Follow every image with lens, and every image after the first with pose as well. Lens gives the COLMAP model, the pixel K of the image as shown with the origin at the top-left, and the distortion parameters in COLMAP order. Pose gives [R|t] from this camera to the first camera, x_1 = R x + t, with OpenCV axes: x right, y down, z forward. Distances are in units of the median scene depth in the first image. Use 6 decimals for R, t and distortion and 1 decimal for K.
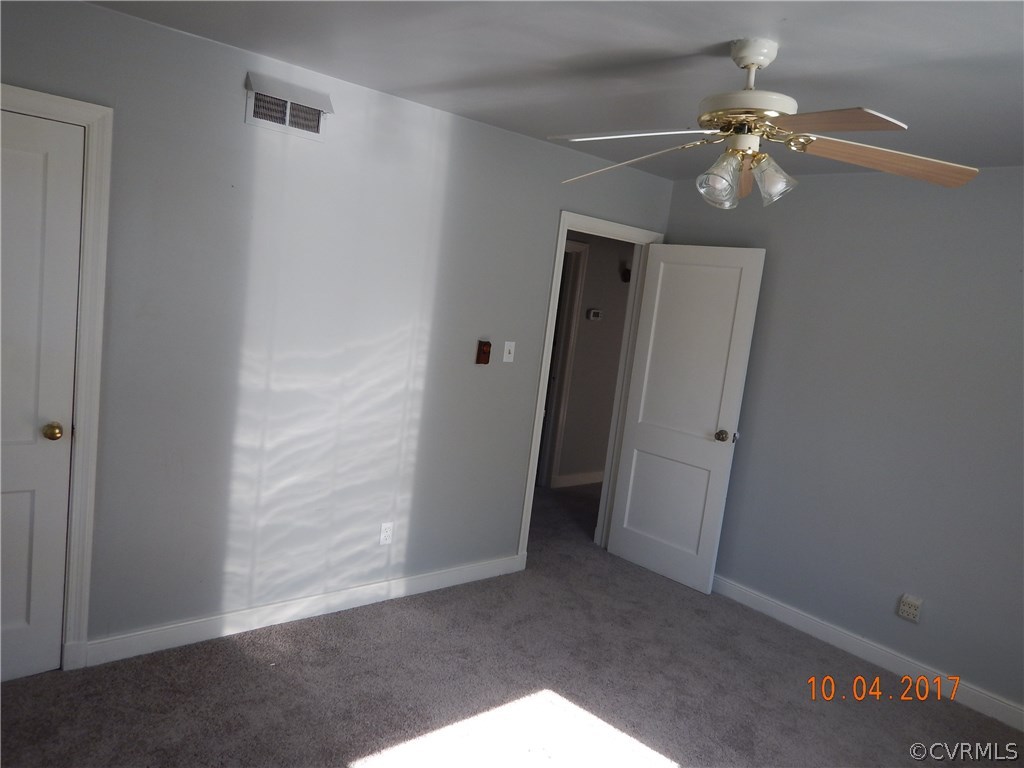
lens RADIAL K [[732.1, 0, 514.8], [0, 732.1, 381.9], [0, 0, 1]] dist [0.007752, 0.000159]
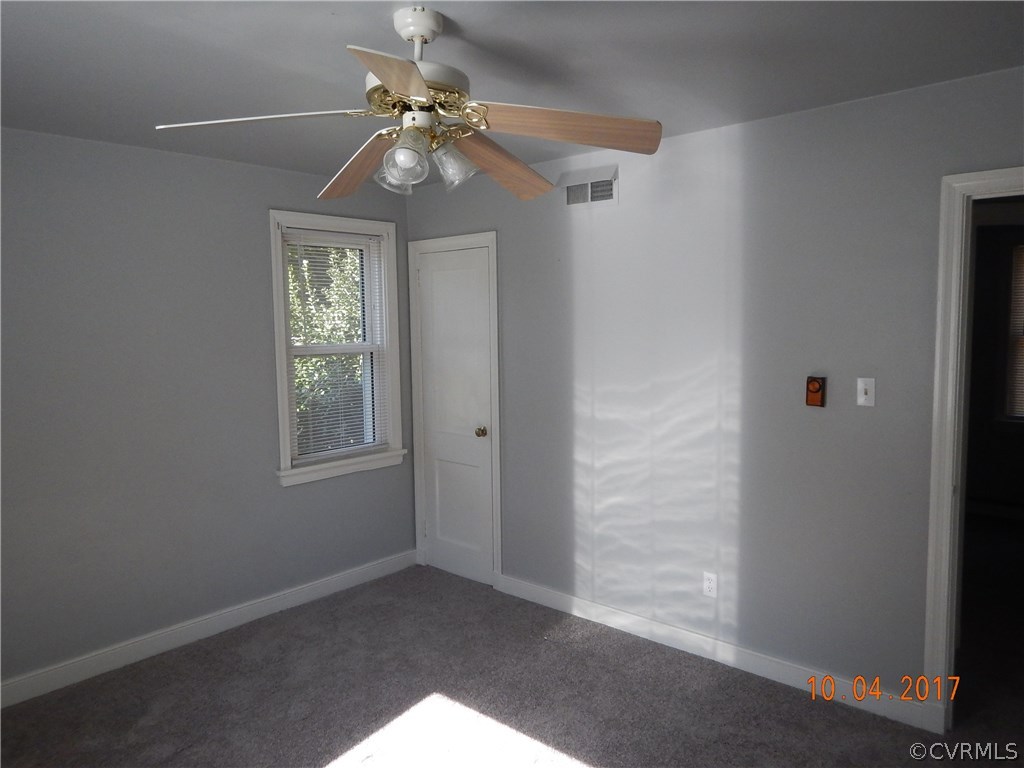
lens RADIAL K [[732.1, 0, 514.8], [0, 732.1, 381.9], [0, 0, 1]] dist [0.007752, 0.000159]
pose [[0.148945, -0.032495, -0.988311, 0.785135], [-0.095306, 0.994335, -0.047056, 0.020258], [0.984242, 0.101201, 0.145005, 0.646821]]
